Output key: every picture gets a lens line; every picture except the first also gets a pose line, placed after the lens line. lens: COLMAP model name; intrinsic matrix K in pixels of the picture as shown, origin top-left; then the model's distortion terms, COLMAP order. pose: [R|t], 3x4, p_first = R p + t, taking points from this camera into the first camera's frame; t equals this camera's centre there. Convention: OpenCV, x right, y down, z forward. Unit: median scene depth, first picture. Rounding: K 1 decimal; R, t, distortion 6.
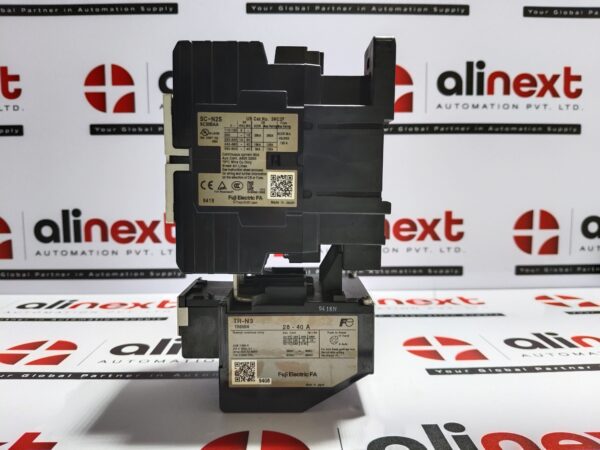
lens RADIAL K [[463.4, 0, 299.6], [0, 463.4, 225.2], [0, 0, 1]] dist [0.006572, -0.070774]
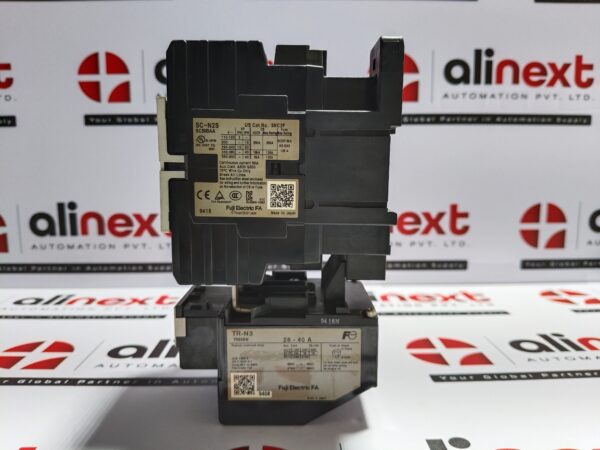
lens RADIAL K [[467.4, 0, 299.8], [0, 467.4, 224.3], [0, 0, 1]] dist [-0.003257, -0.066647]
pose [[0.999997, 0.001478, -0.001737, -0.000323], [-0.001402, 0.999080, 0.042860, -0.033125], [0.001799, -0.042857, 0.999080, 0.019949]]
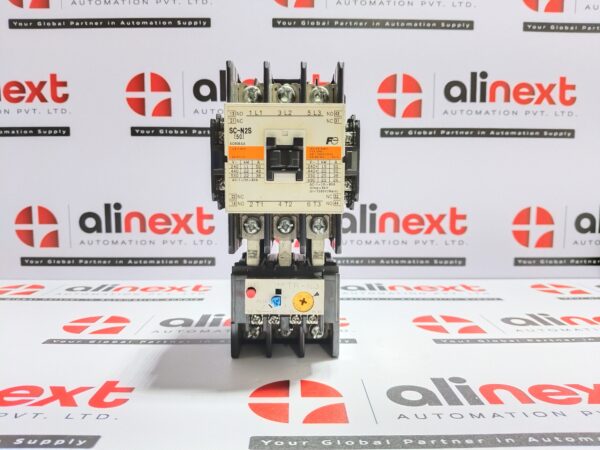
lens RADIAL K [[460.4, 0, 300.4], [0, 460.4, 225.2], [0, 0, 1]] dist [0.021881, -0.088814]
pose [[0.999931, 0.008053, -0.008515, -0.036534], [-0.008044, 0.999967, 0.001181, 0.015291], [0.008524, -0.001112, 0.999963, -0.112845]]
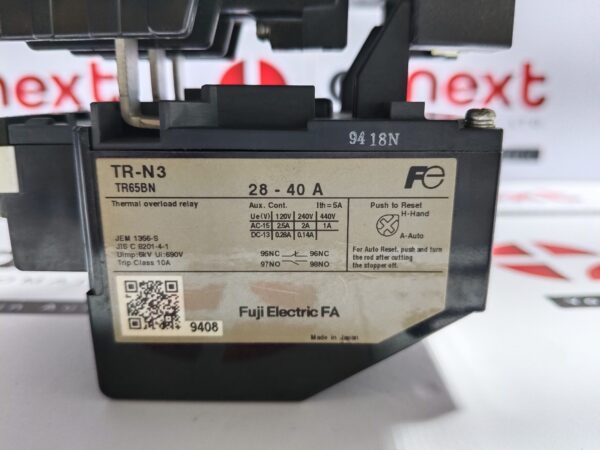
lens RADIAL K [[481.1, 0, 300.2], [0, 481.1, 235.2], [0, 0, 1]] dist [0.001570, -0.123958]
pose [[0.999988, 0.004813, 0.000325, 0.002288], [-0.004792, 0.983273, 0.182073, 0.099252], [0.000557, -0.182072, 0.983285, 0.330348]]
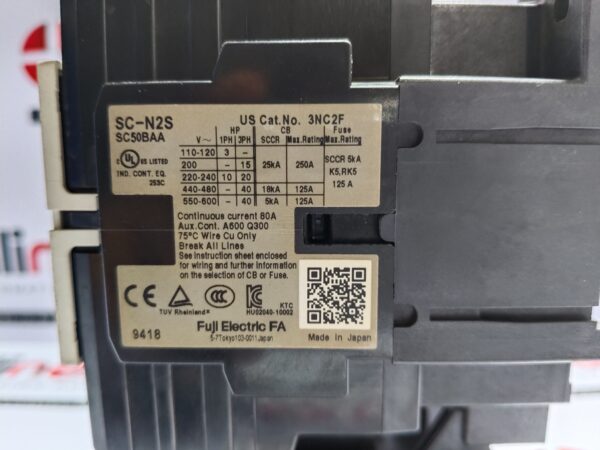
lens RADIAL K [[467.4, 0, 299.8], [0, 467.4, 224.3], [0, 0, 1]] dist [-0.003257, -0.066647]
pose [[0.999824, -0.016010, -0.009764, -0.031358], [0.016122, 0.999804, 0.011533, -0.072617], [0.009578, -0.011688, 0.999886, 0.303459]]
